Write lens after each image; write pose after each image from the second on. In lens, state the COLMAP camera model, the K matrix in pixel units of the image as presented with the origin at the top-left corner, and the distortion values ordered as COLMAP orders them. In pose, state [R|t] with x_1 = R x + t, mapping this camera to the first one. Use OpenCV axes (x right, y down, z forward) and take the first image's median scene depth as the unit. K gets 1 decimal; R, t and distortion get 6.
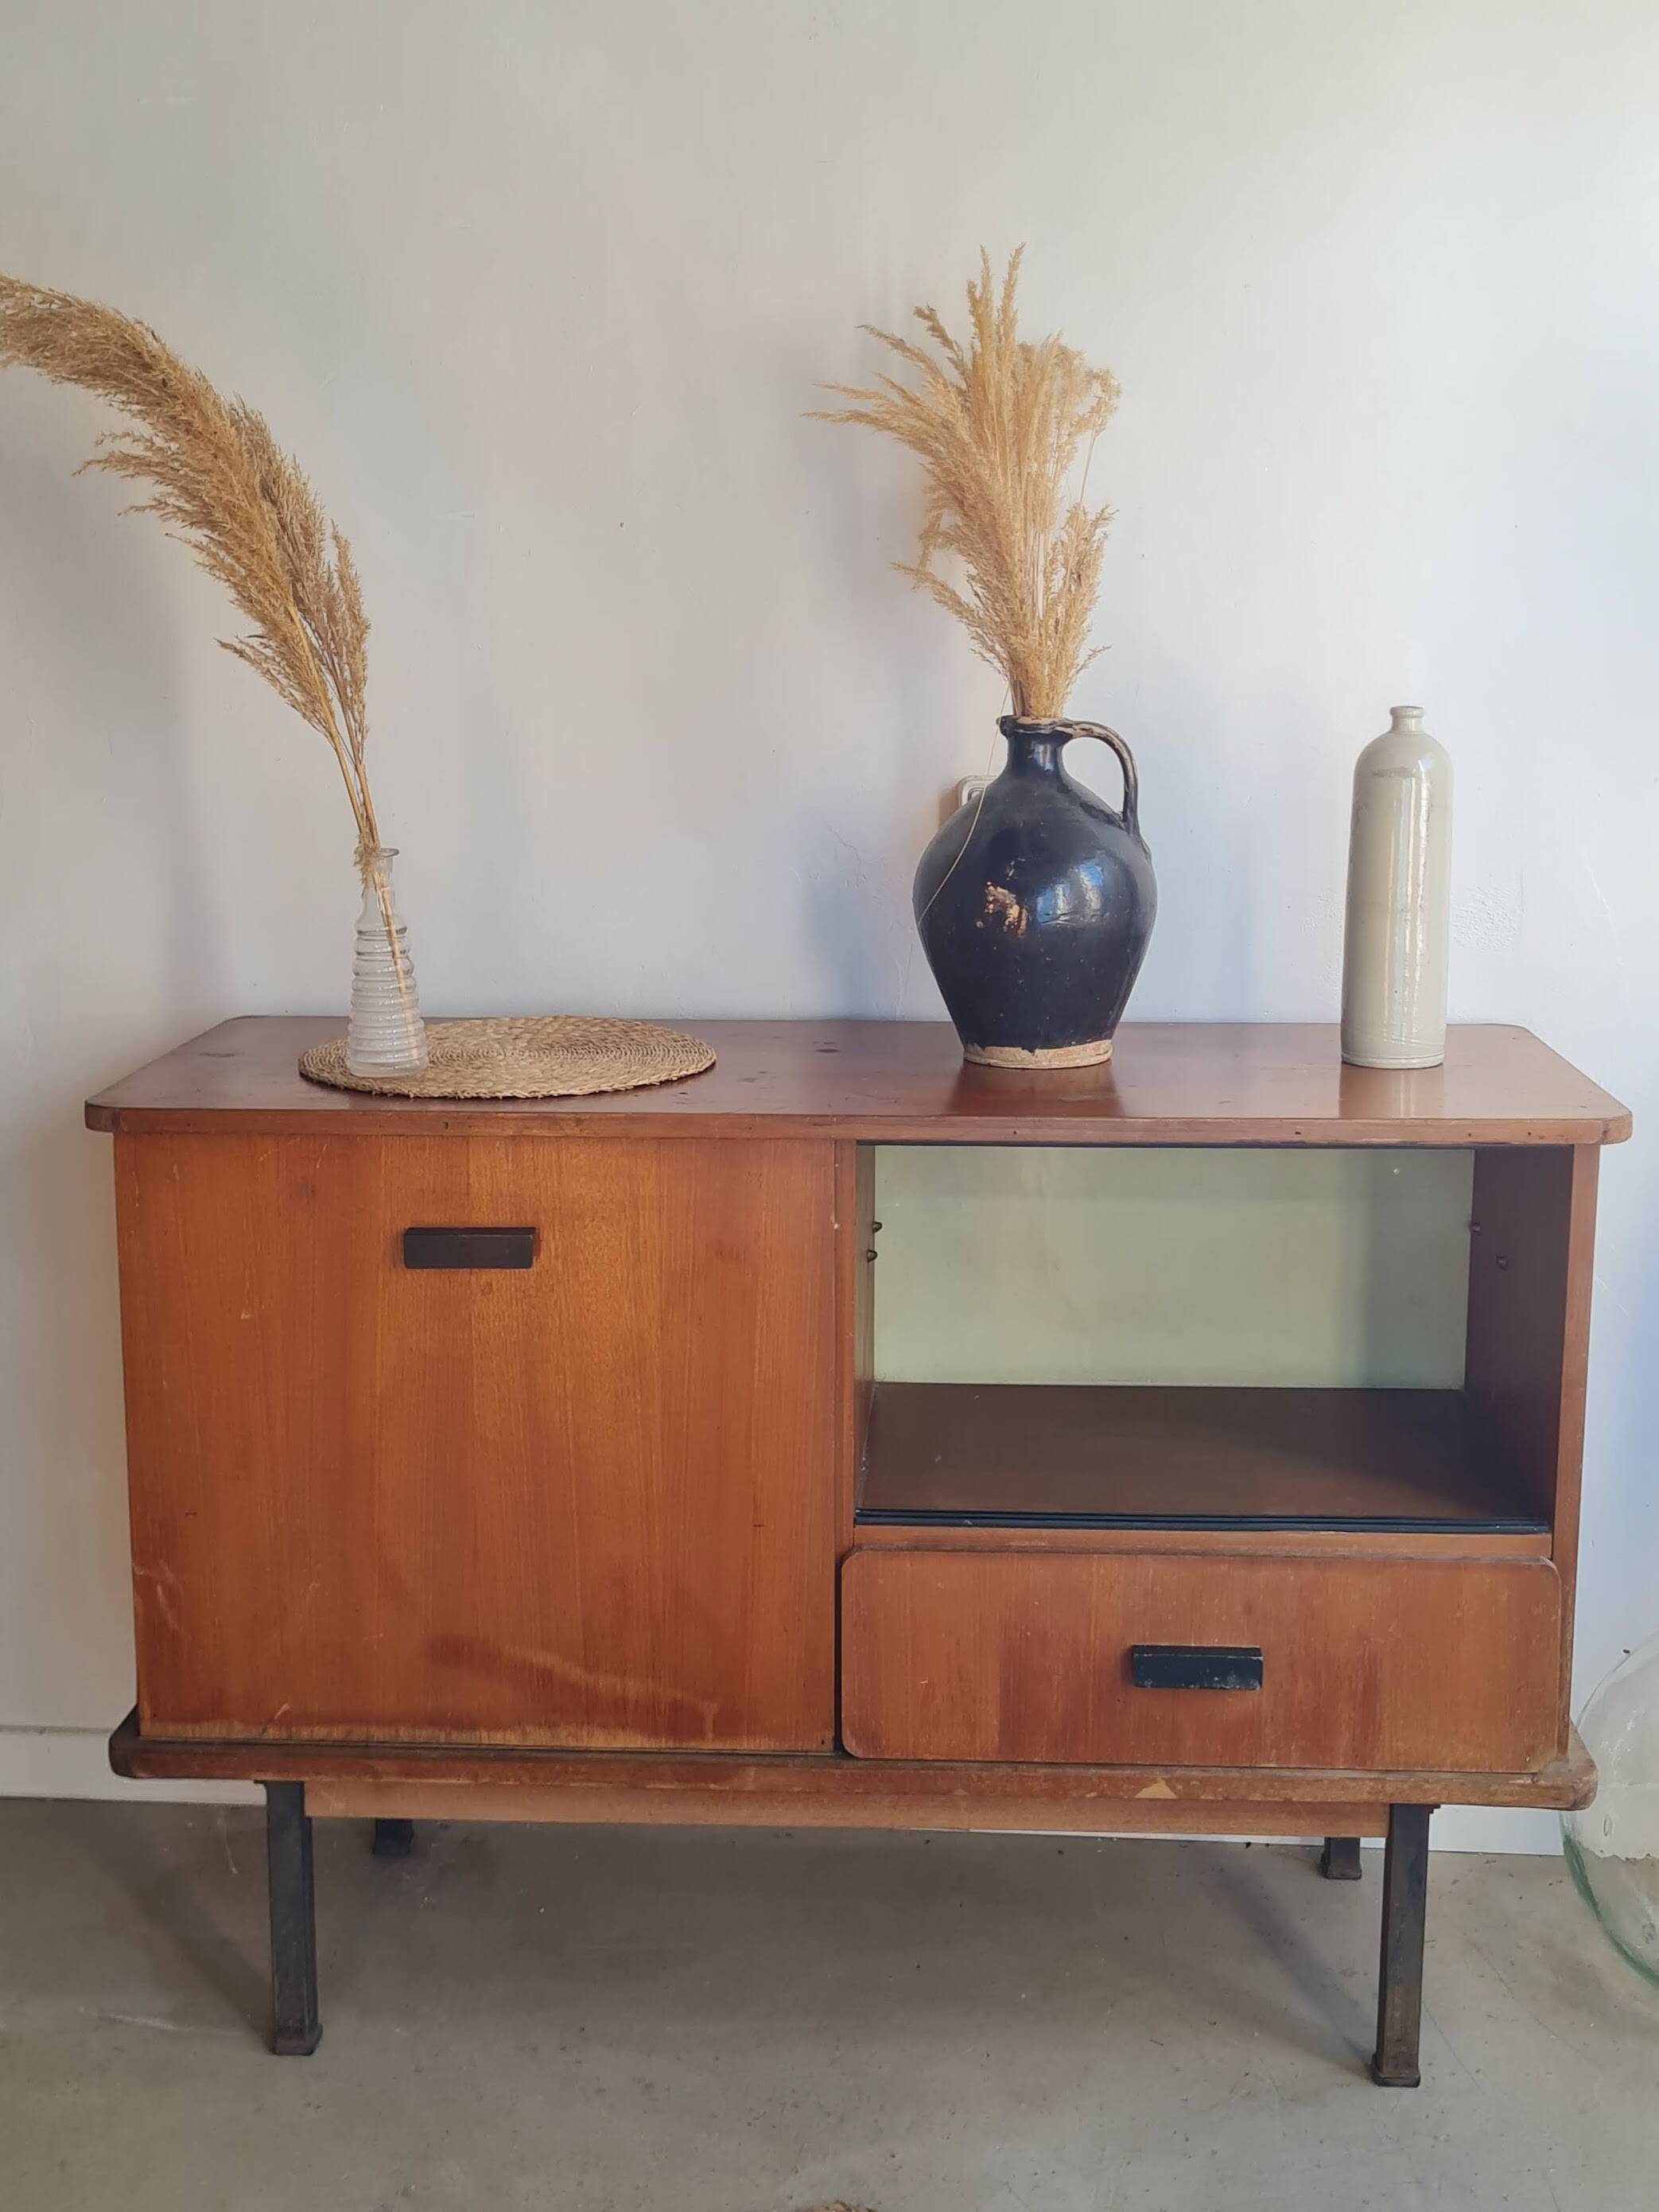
lens RADIAL K [[2668.1, 0, 833.8], [0, 2668.1, 1072.8], [0, 0, 1]] dist [0.041722, 0.012169]
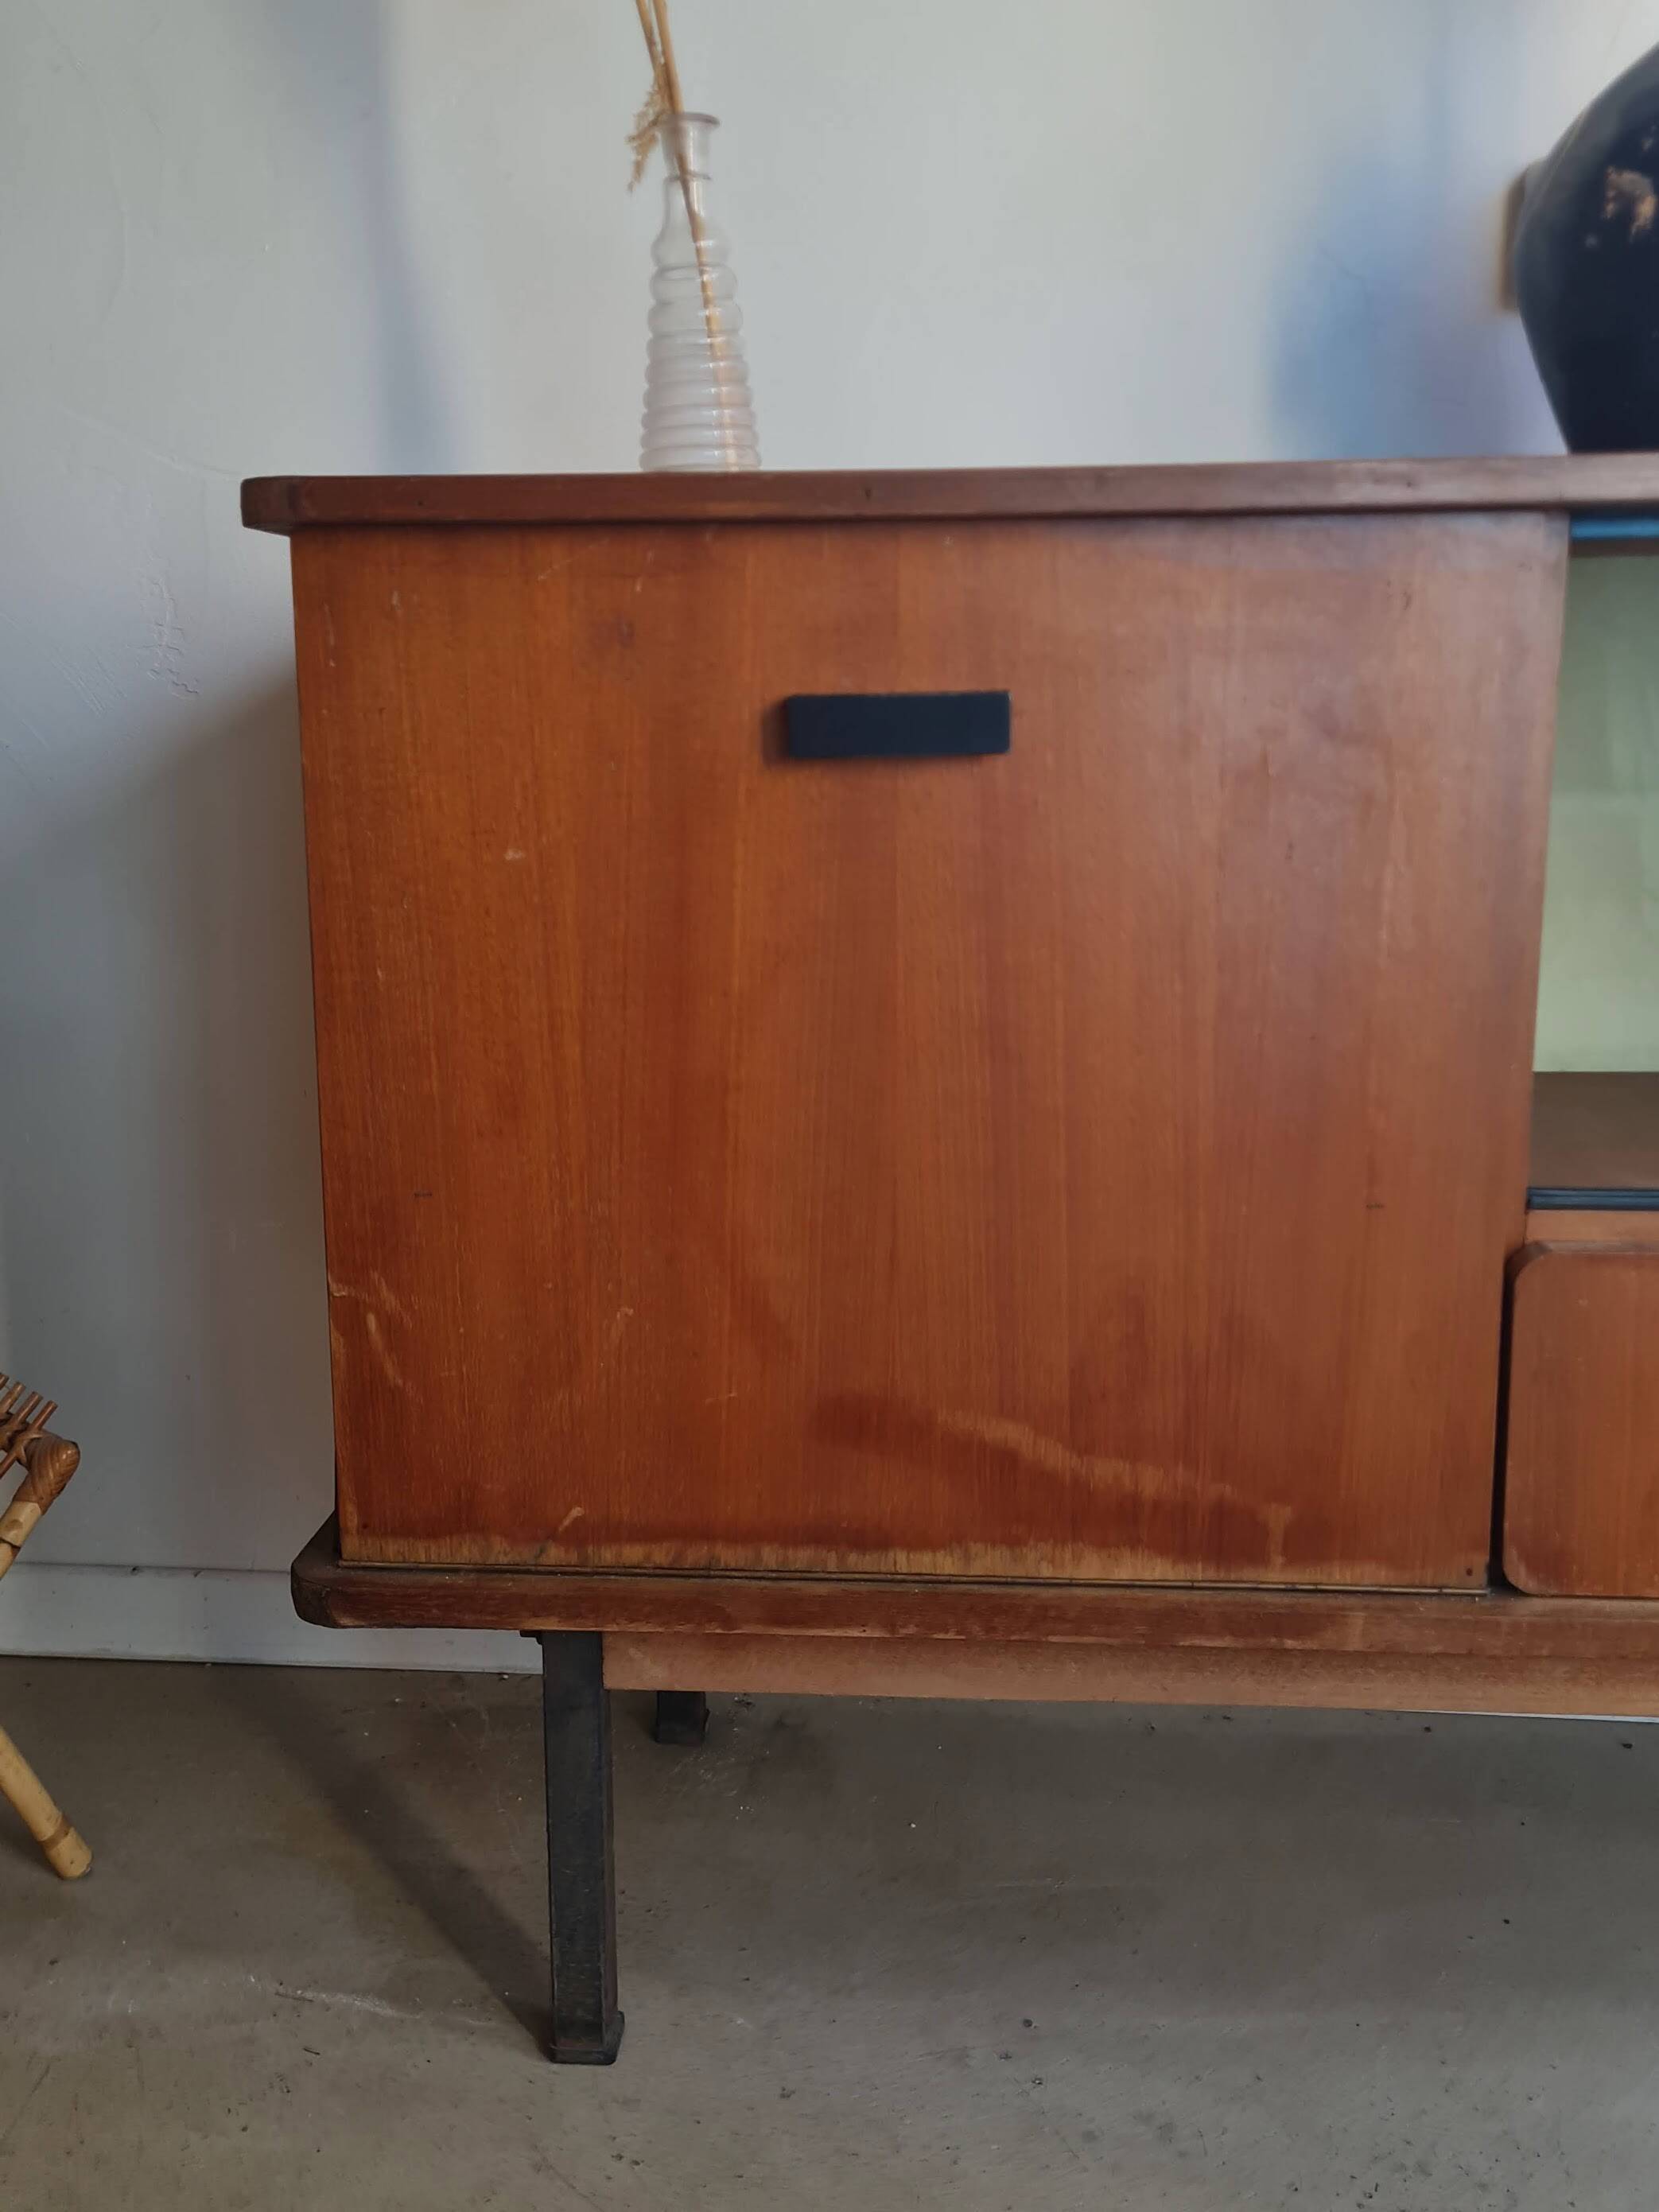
lens RADIAL K [[2182.8, 0, 820.1], [0, 2182.8, 1109.6], [0, 0, 1]] dist [0.046694, -0.014487]
pose [[0.999837, -0.003642, -0.017670, -0.140564], [0.003878, 0.999903, 0.013376, 0.138653], [0.017620, -0.013443, 0.999754, 0.503597]]
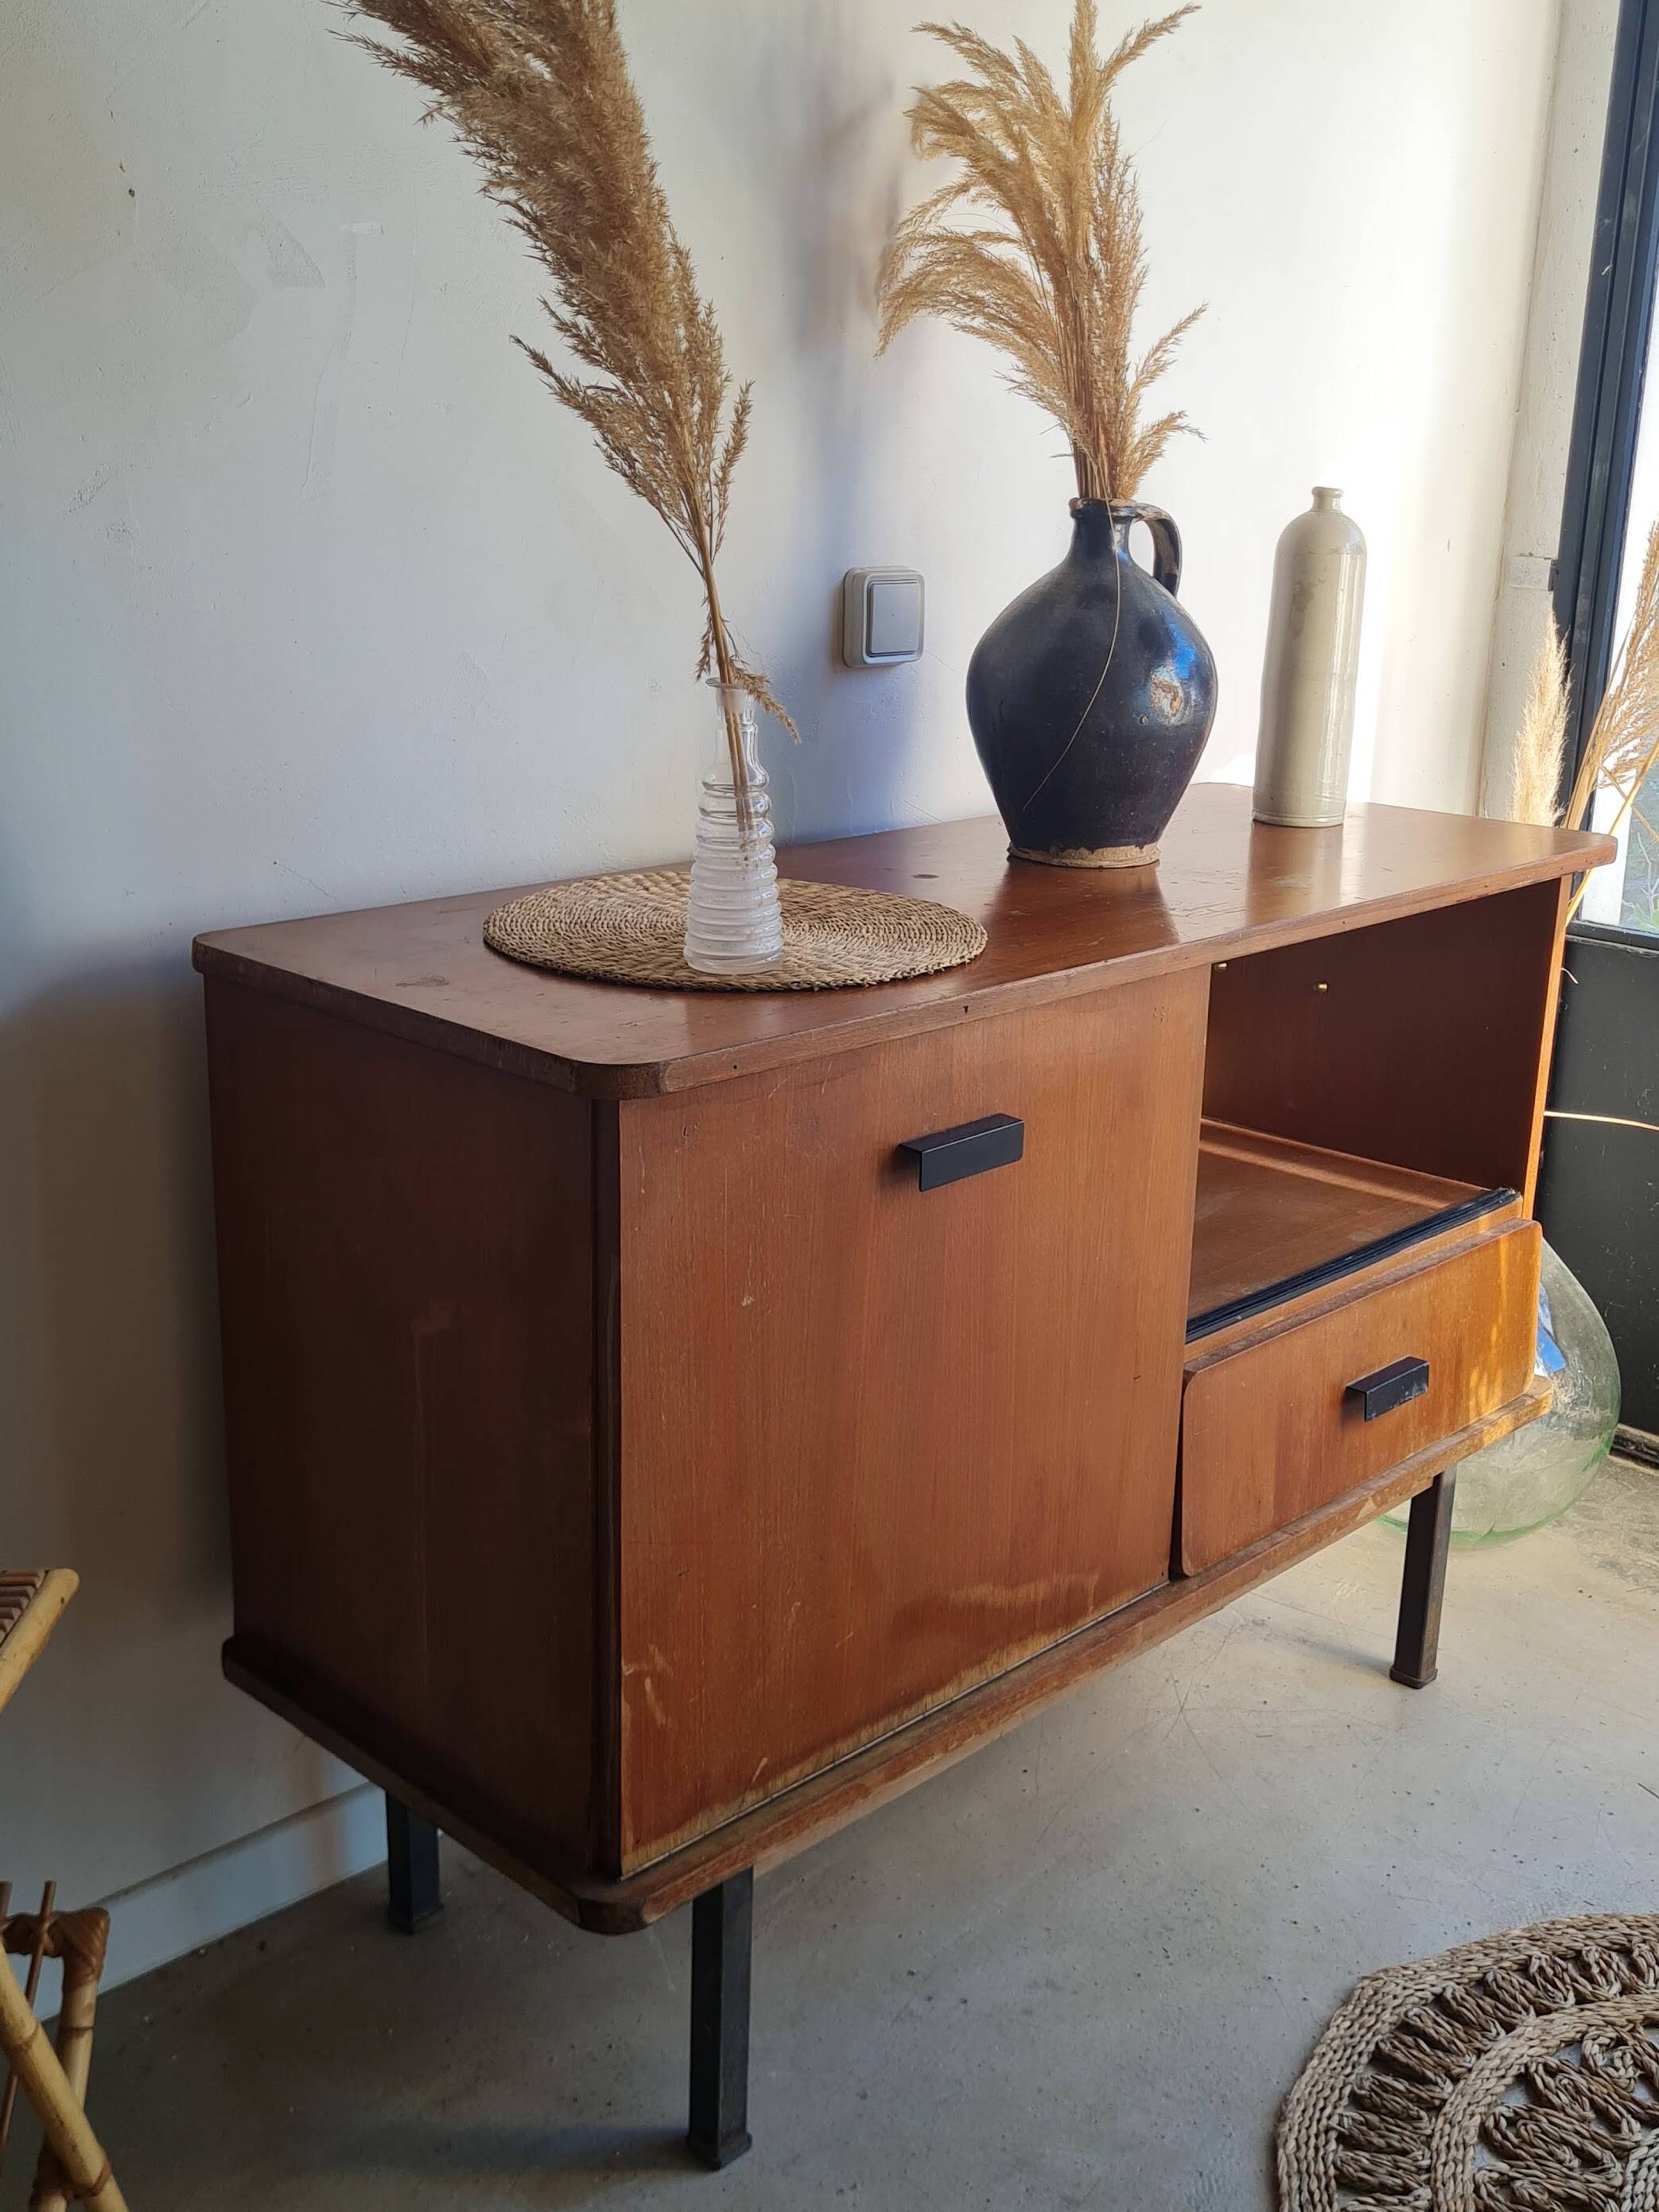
lens RADIAL K [[2307.0, 0, 829.0], [0, 2307.0, 1114.4], [0, 0, 1]] dist [0.043901, -0.007952]
pose [[0.659434, -0.197897, 0.725247, -0.663214], [0.108388, 0.979678, 0.168771, -0.070356], [-0.743908, -0.032685, 0.667483, 0.530279]]
